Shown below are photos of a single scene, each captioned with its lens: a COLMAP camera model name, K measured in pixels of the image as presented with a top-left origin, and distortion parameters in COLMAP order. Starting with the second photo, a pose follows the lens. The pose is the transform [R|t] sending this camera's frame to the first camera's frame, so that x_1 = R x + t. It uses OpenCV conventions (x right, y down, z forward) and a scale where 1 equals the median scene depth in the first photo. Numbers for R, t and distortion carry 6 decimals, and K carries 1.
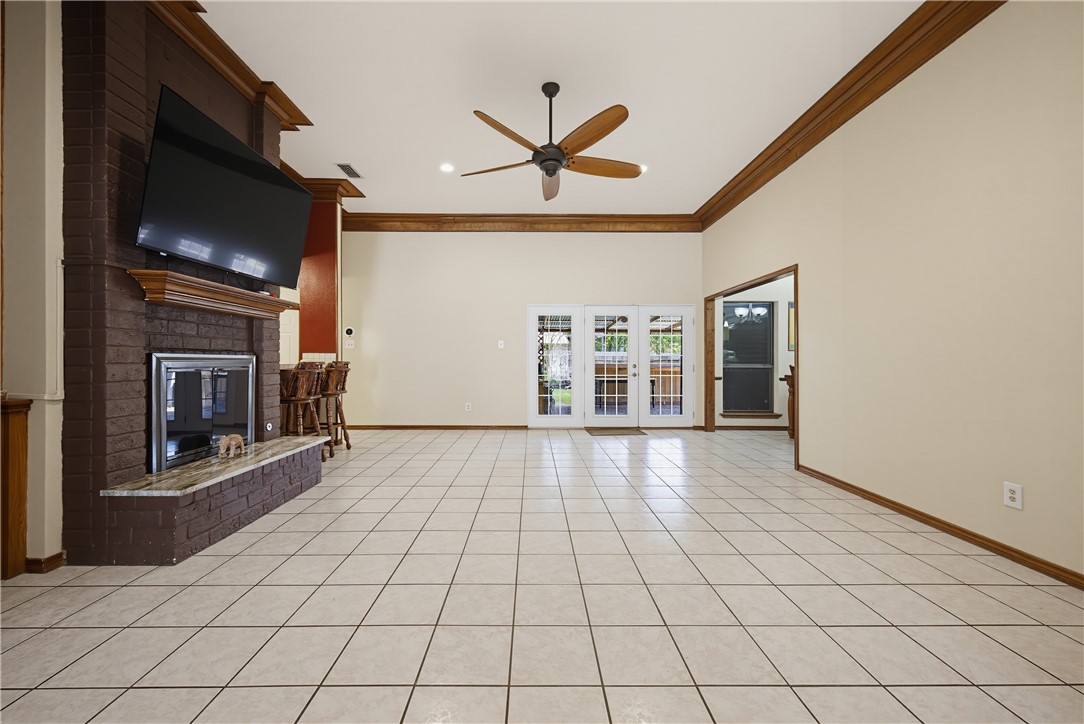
lens RADIAL K [[419.1, 0, 537.7], [0, 419.1, 360.1], [0, 0, 1]] dist [0.000118, -0.000124]
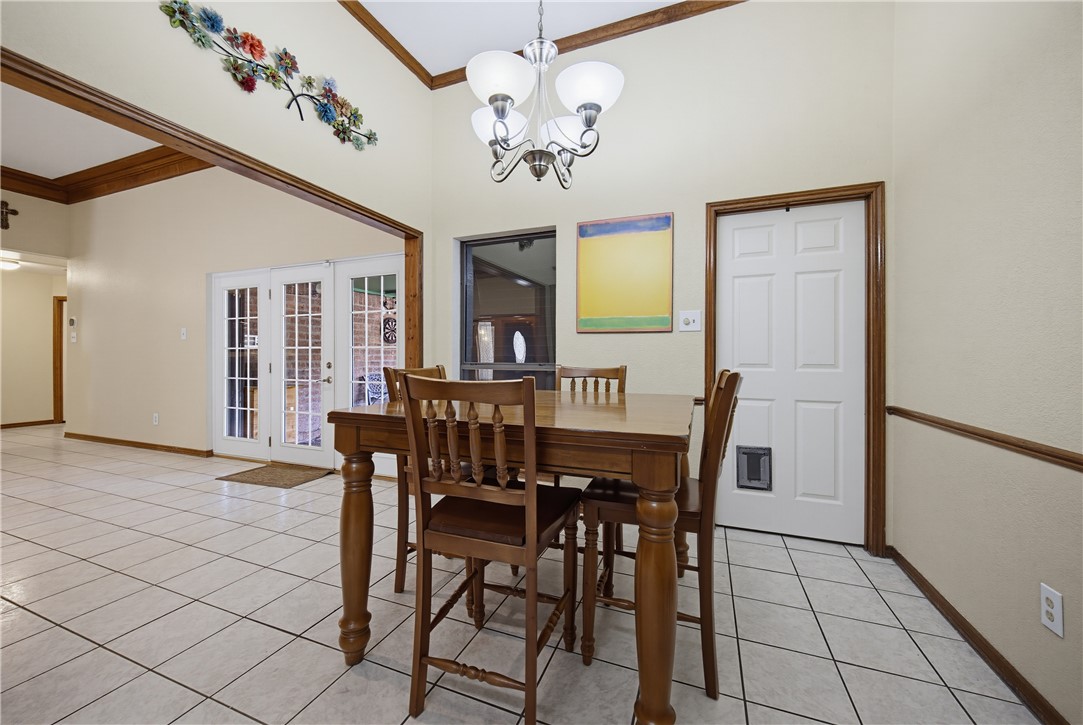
lens RADIAL K [[418.7, 0, 536.1], [0, 418.7, 357.8], [0, 0, 1]] dist [0.000118, -0.000124]
pose [[0.919383, -0.000550, -0.393364, 0.233507], [-0.004386, 0.999923, -0.011648, 0.002987], [0.393340, 0.012435, 0.919309, 0.183806]]
